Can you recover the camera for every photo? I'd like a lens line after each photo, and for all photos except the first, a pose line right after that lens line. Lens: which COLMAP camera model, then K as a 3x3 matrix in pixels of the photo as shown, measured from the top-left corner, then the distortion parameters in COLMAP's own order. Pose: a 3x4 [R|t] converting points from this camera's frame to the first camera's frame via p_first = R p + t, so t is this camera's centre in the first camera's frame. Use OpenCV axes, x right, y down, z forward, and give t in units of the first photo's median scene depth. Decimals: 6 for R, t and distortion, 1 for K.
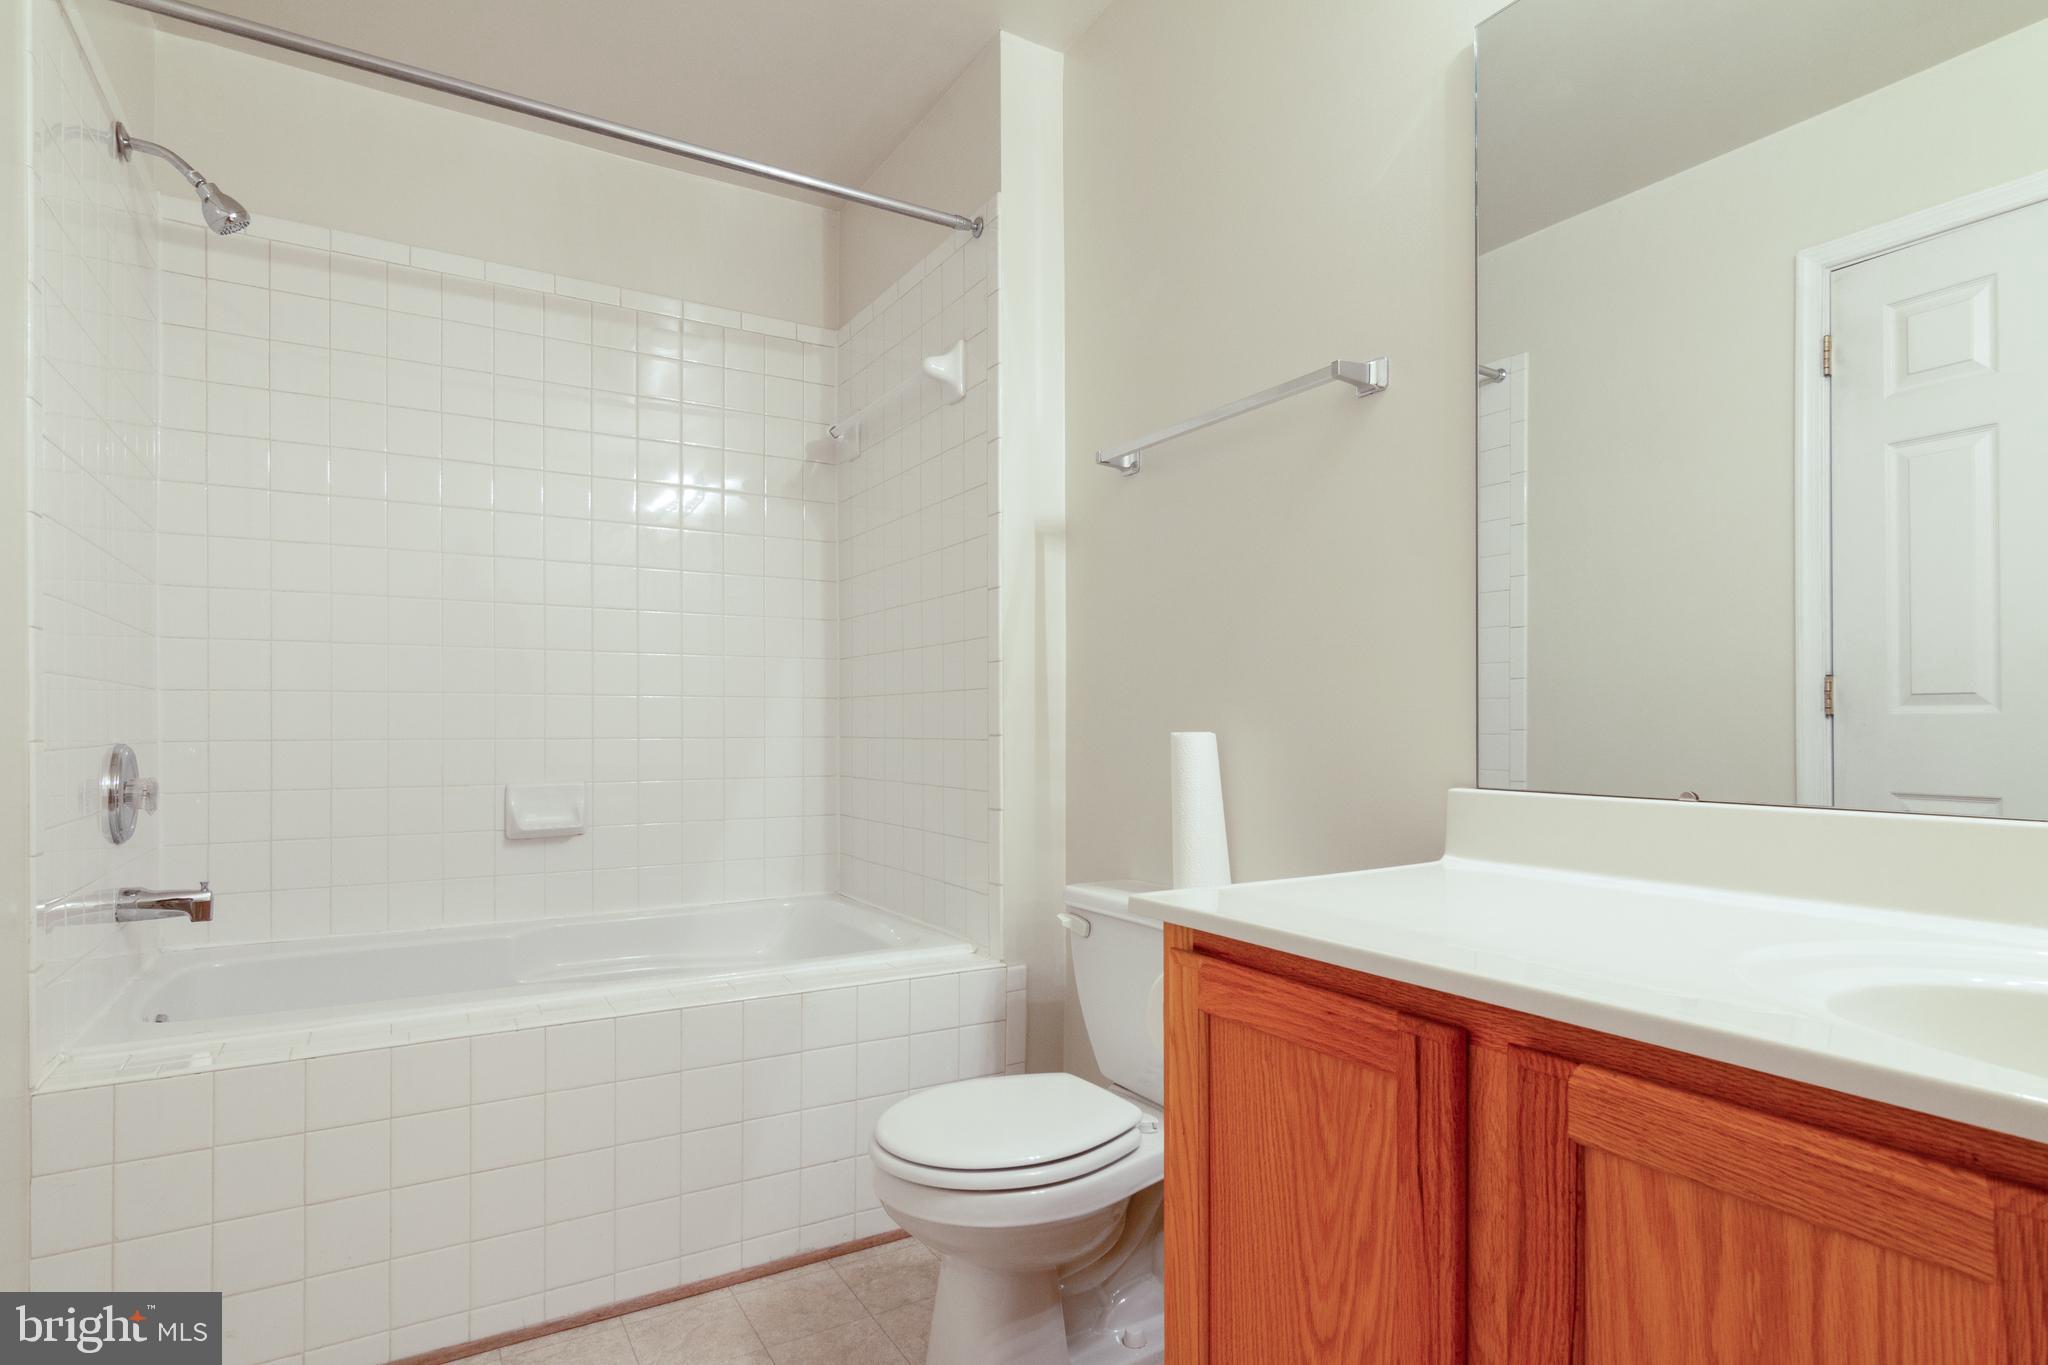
lens RADIAL K [[1069.5, 0, 1024.0], [0, 1069.5, 682.5], [0, 0, 1]] dist [-0.001385, 0.001048]
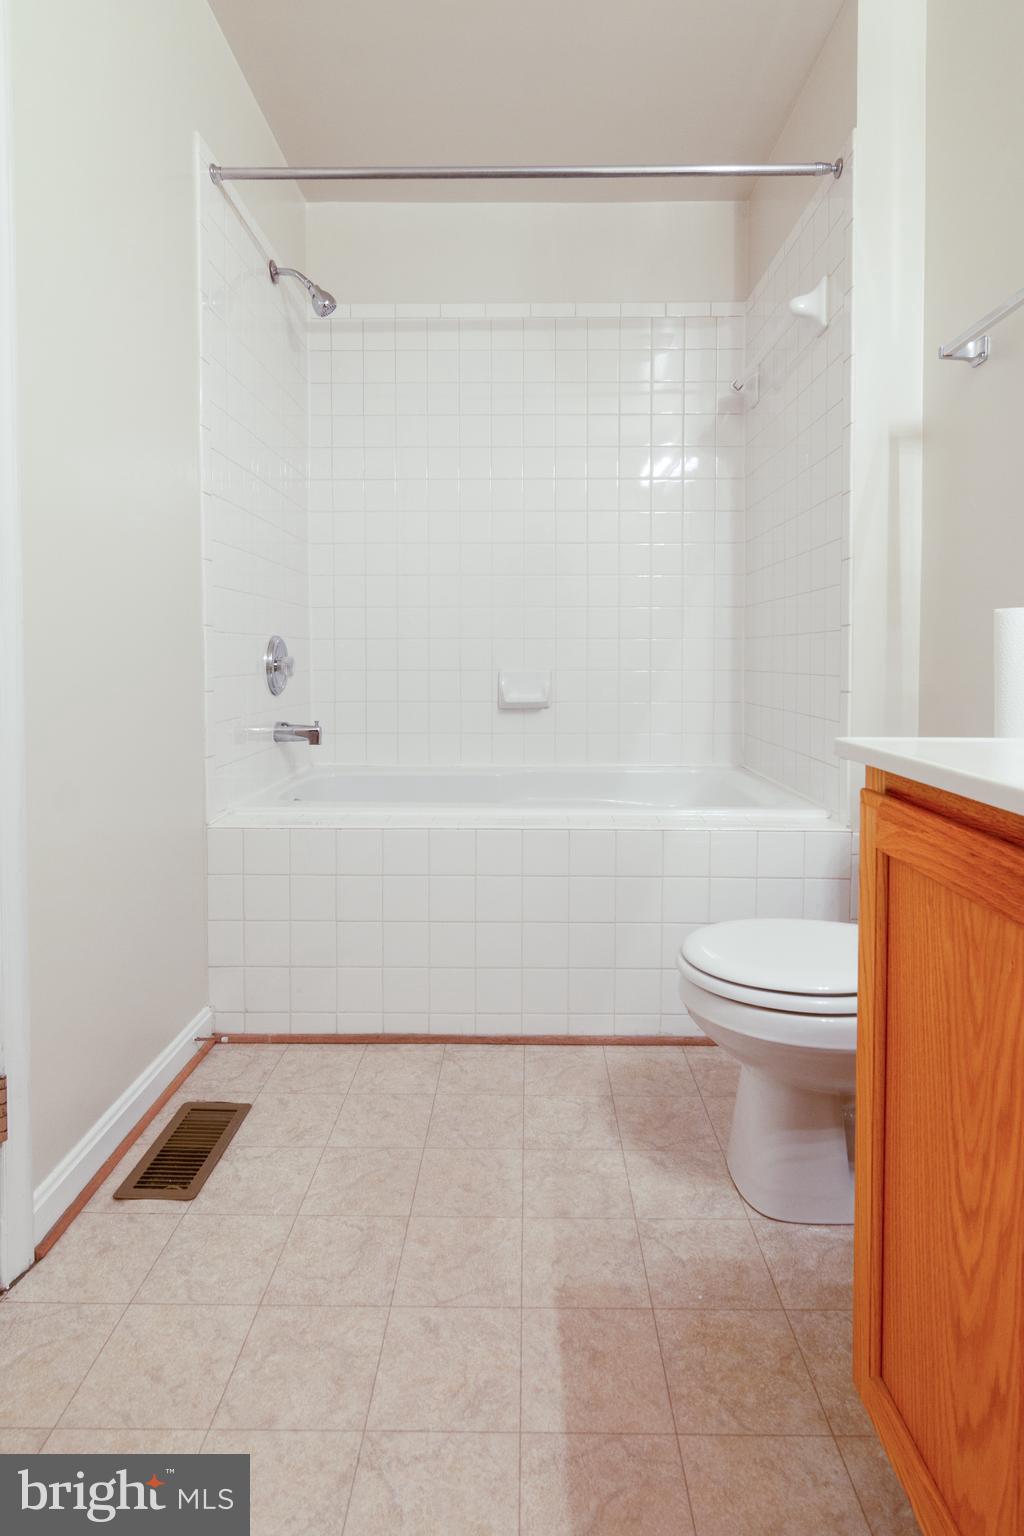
lens RADIAL K [[825.0, 0, 512.4], [0, 825.0, 655.7], [0, 0, 1]] dist [-0.002102, 0.000353]
pose [[0.849715, 0.002716, -0.527236, 0.149311], [0.017524, 0.999289, 0.033390, 0.052412], [0.526951, -0.037611, 0.849063, 0.101362]]
